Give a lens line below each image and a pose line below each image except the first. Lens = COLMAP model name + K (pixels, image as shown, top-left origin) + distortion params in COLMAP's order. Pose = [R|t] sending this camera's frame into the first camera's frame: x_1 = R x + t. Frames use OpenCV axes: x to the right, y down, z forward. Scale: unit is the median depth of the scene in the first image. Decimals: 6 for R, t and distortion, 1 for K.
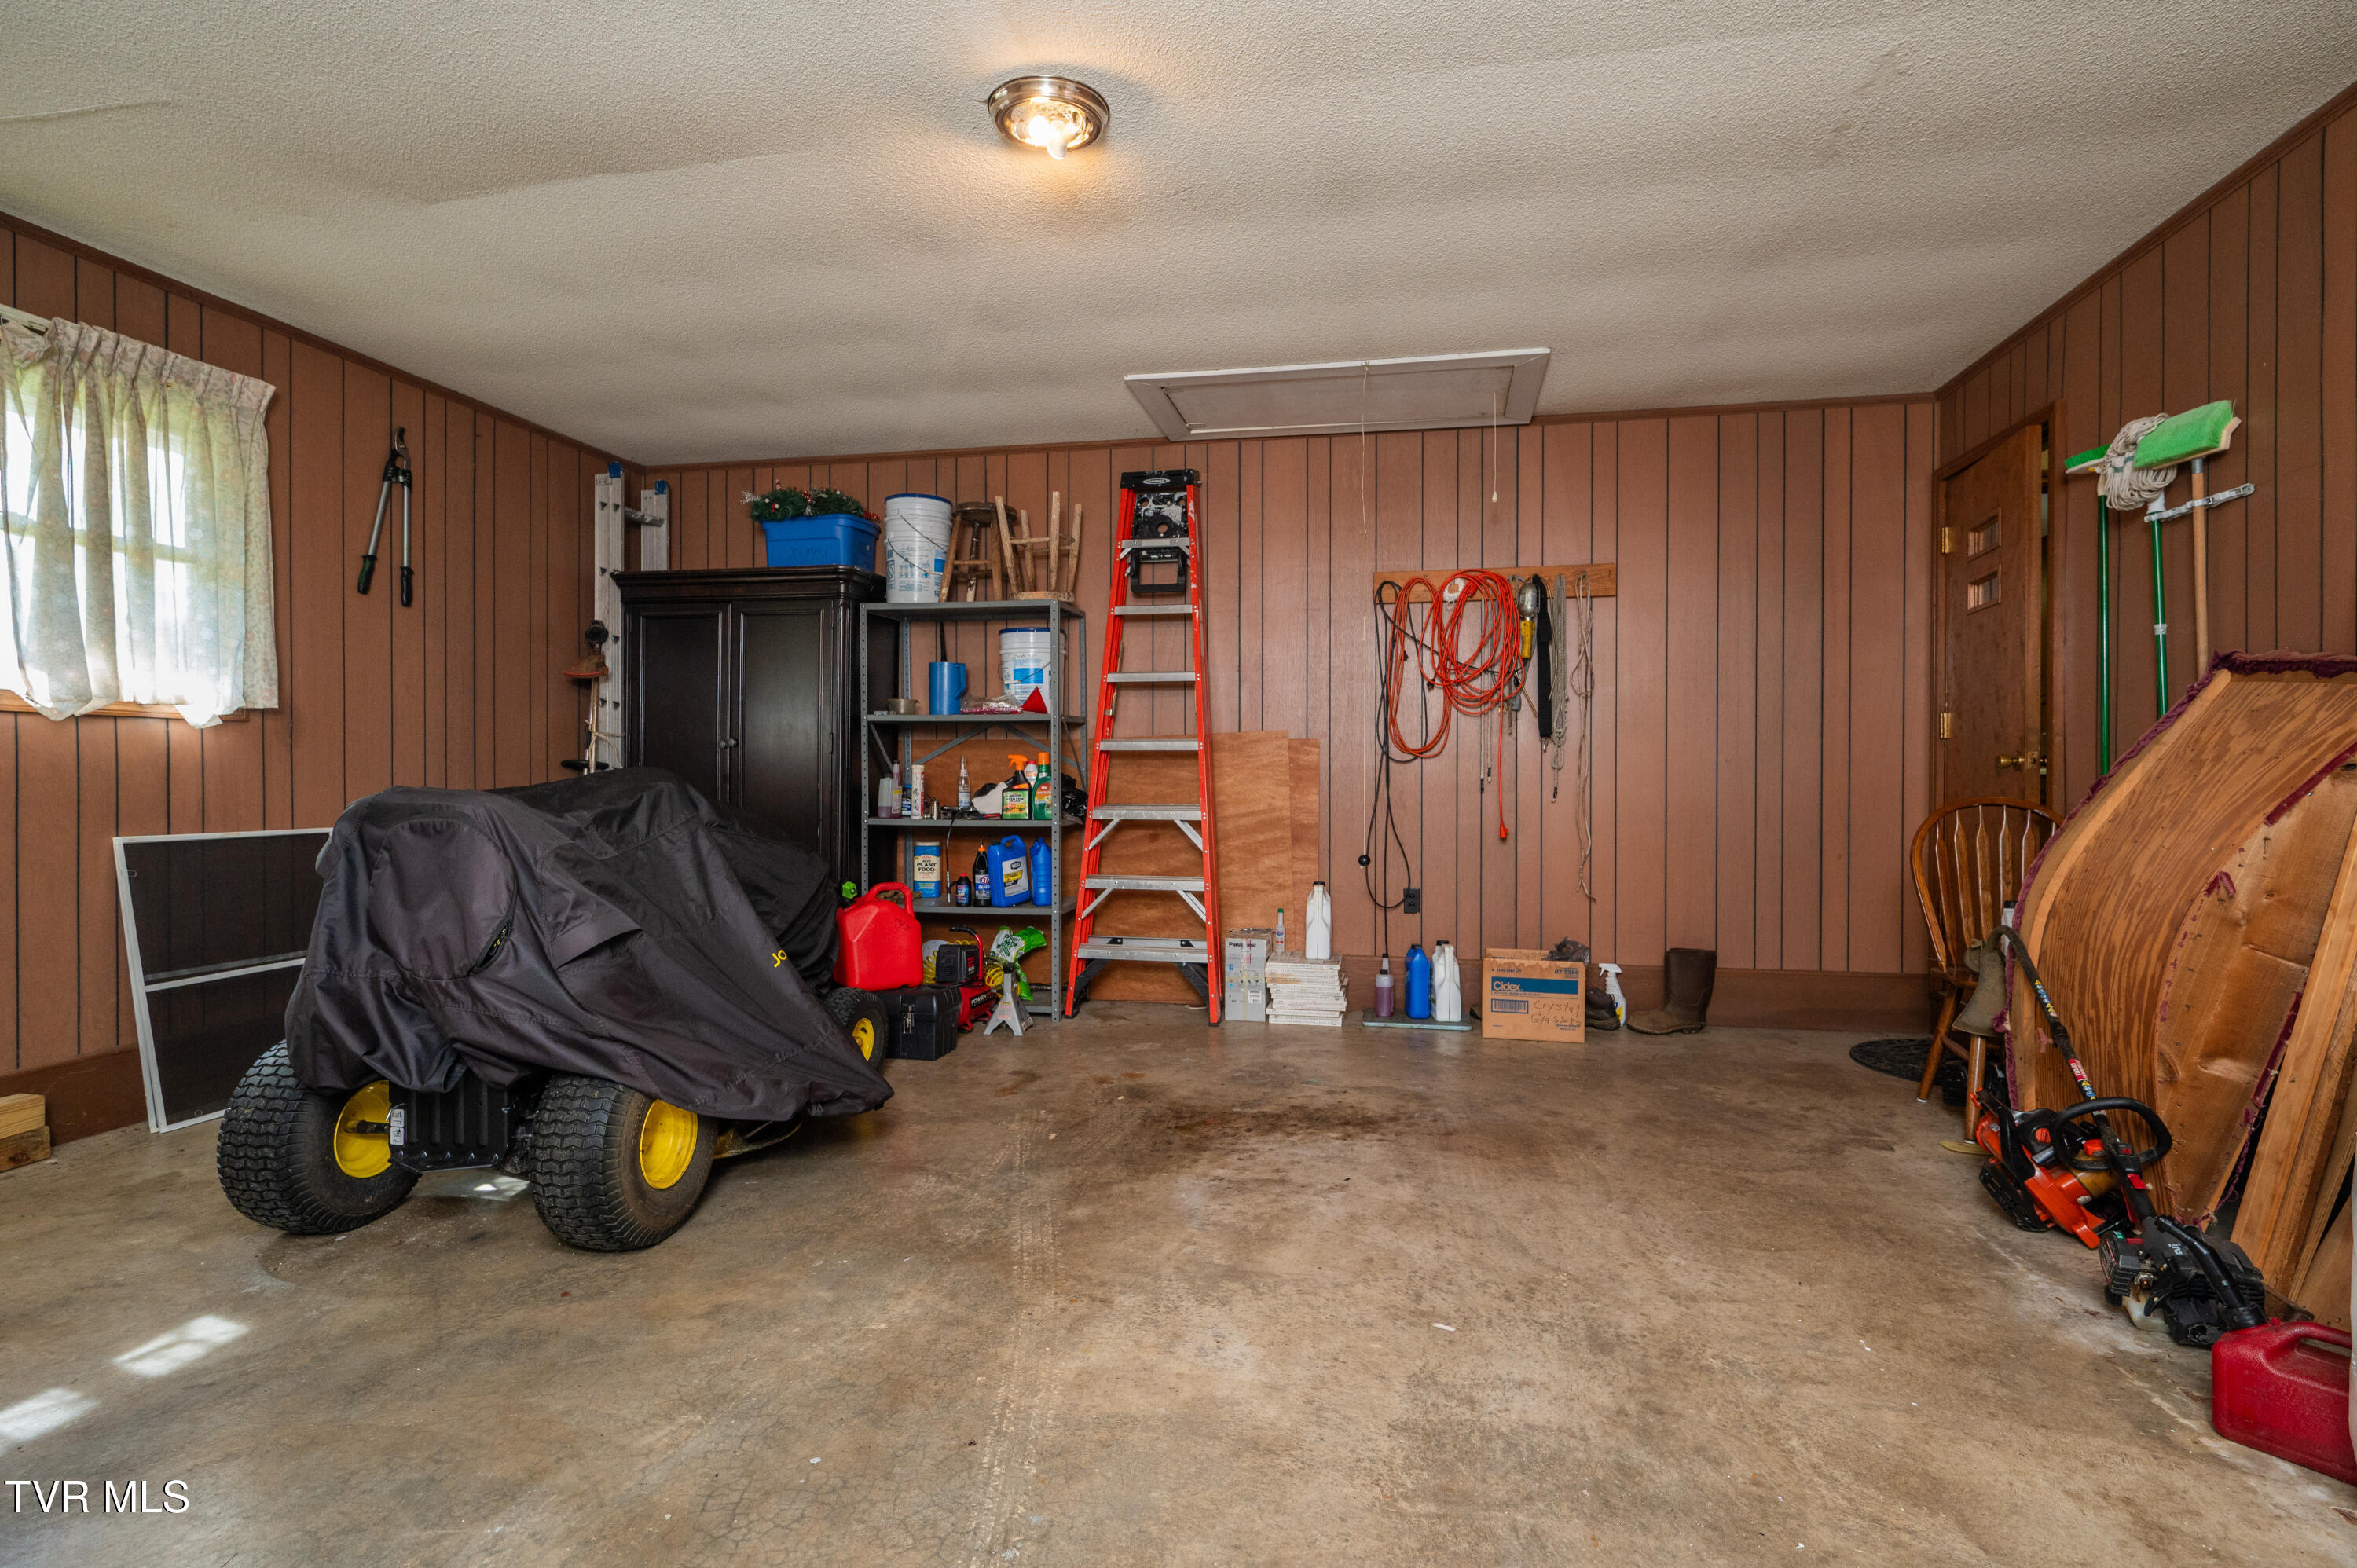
lens RADIAL K [[1186.5, 0, 1177.0], [0, 1186.5, 777.2], [0, 0, 1]] dist [-0.000628, 0.000132]
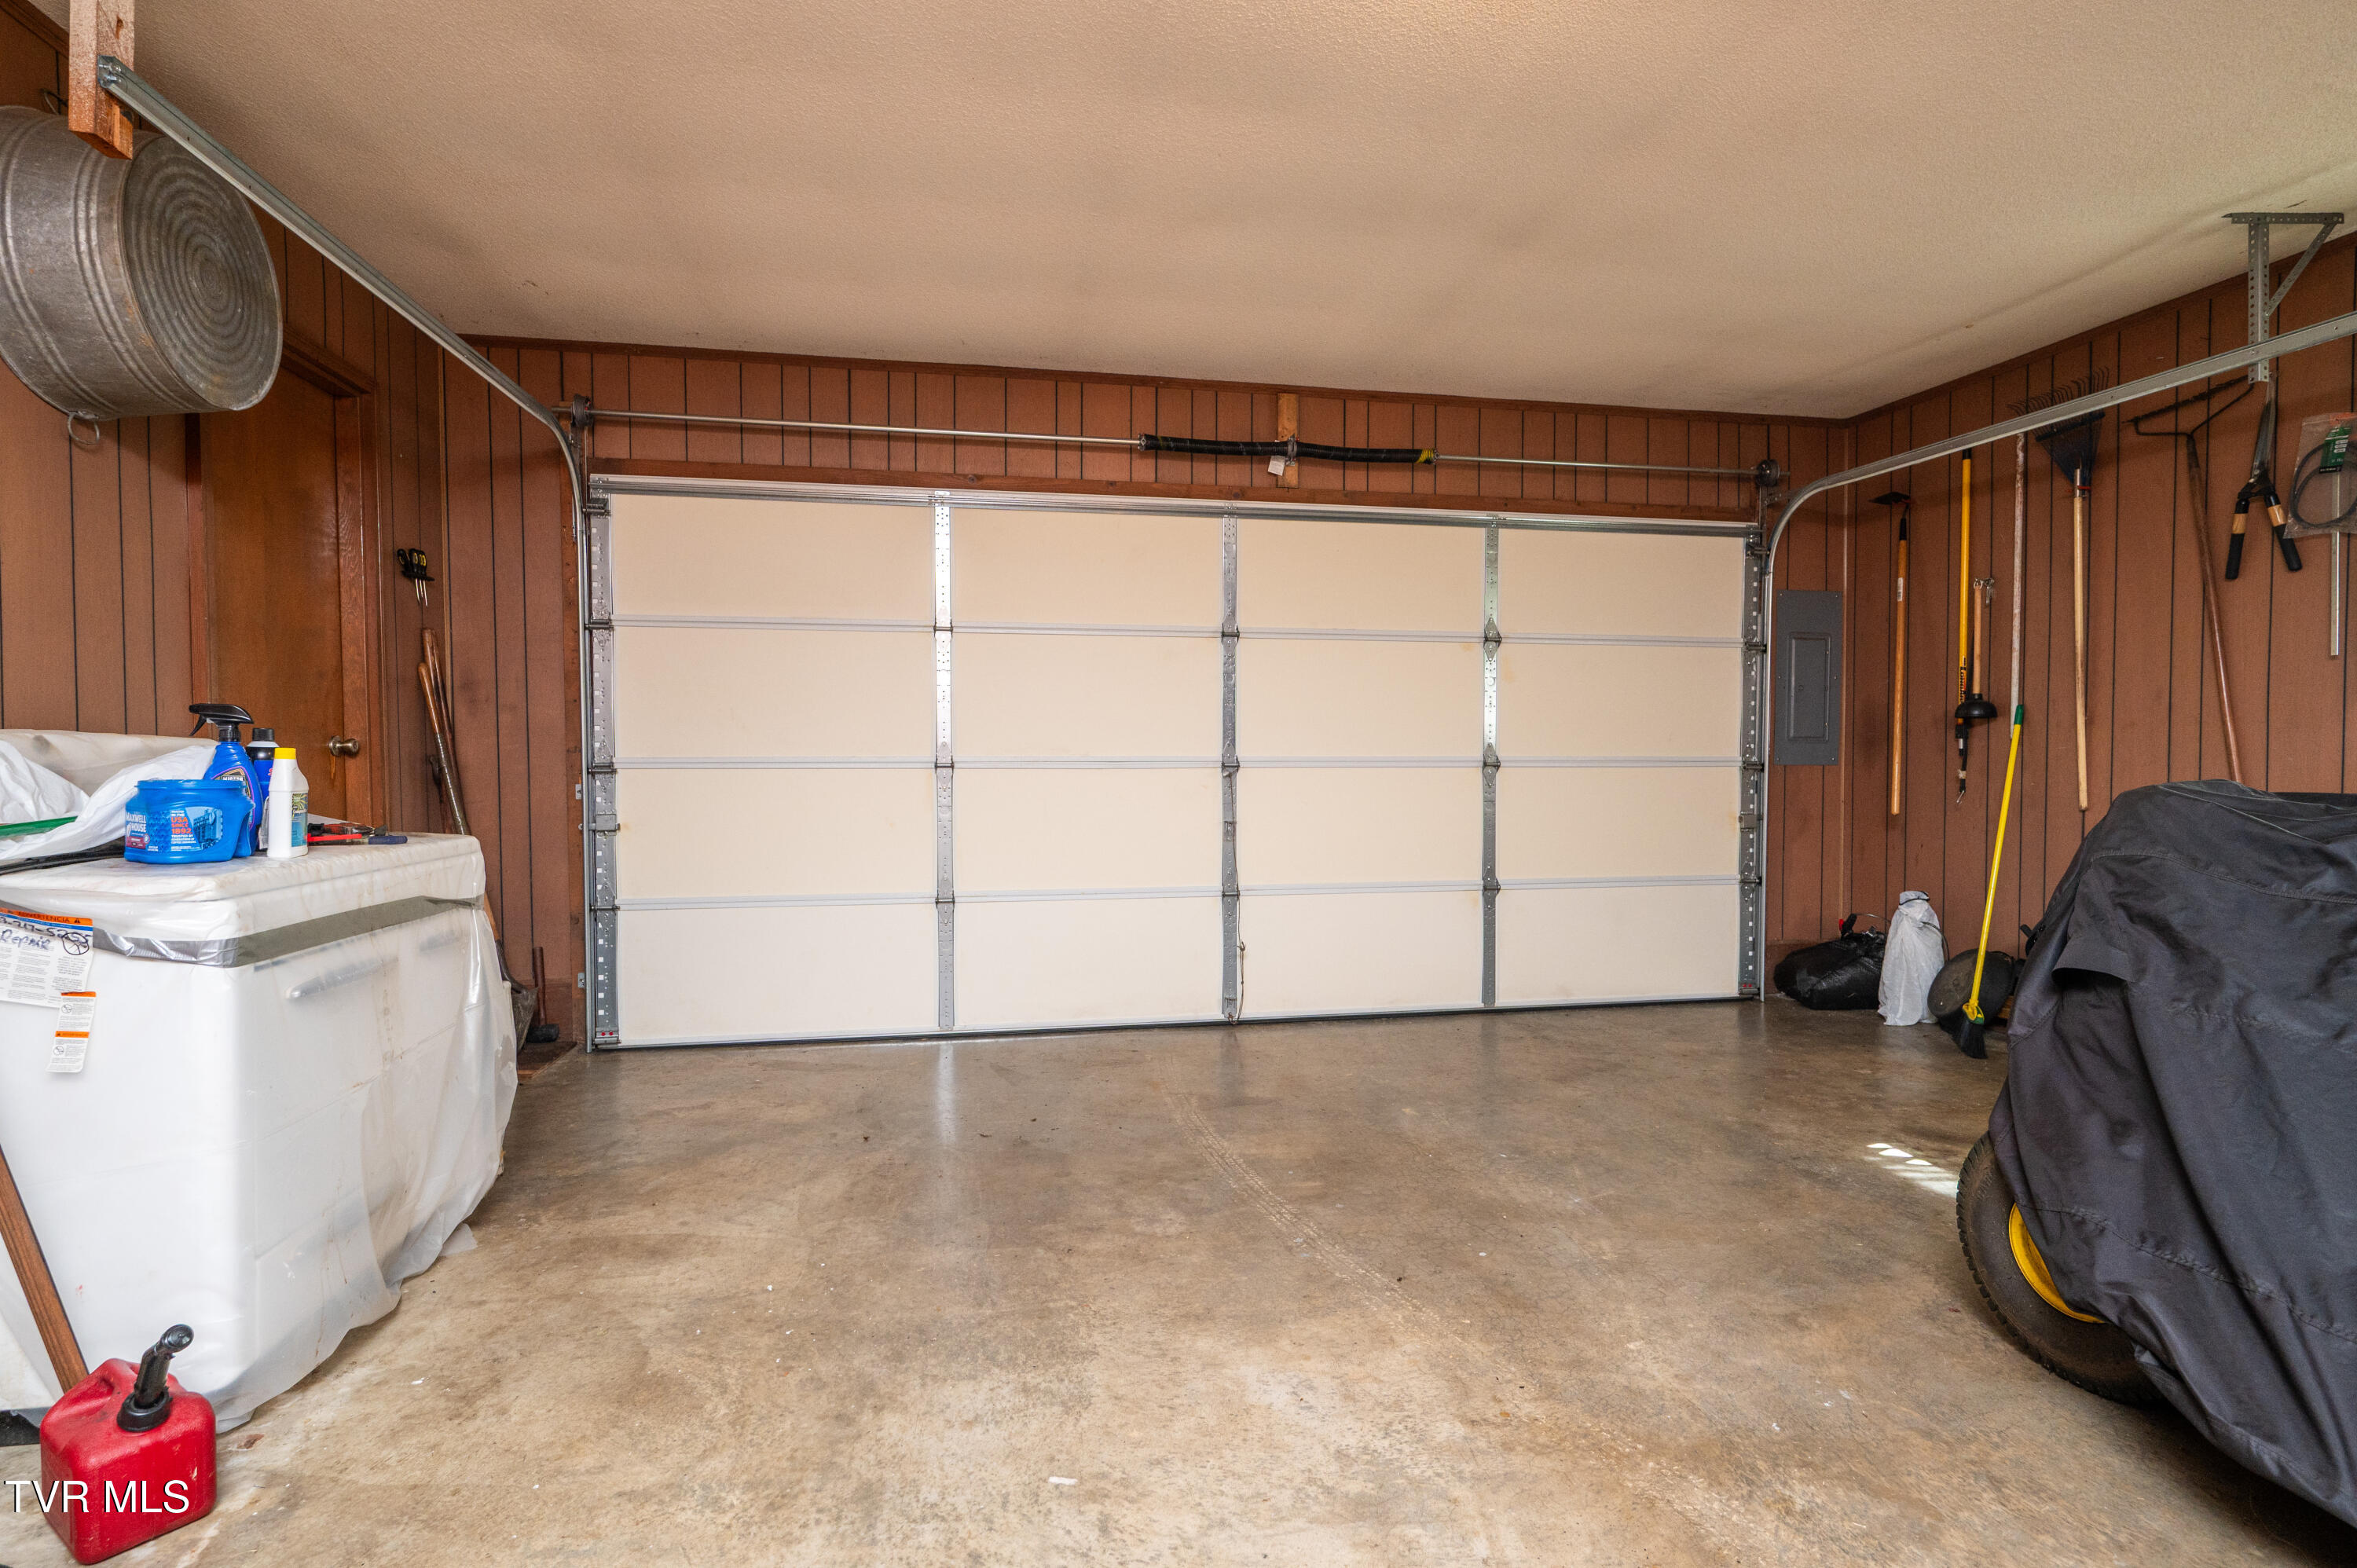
lens RADIAL K [[1186.5, 0, 1178.1], [0, 1186.5, 781.6], [0, 0, 1]] dist [-0.000628, 0.000132]
pose [[-0.927279, 0.012729, -0.374156, 0.499763], [0.000348, 0.999451, 0.033140, -0.025476], [0.374372, 0.030599, -0.926774, 1.970342]]
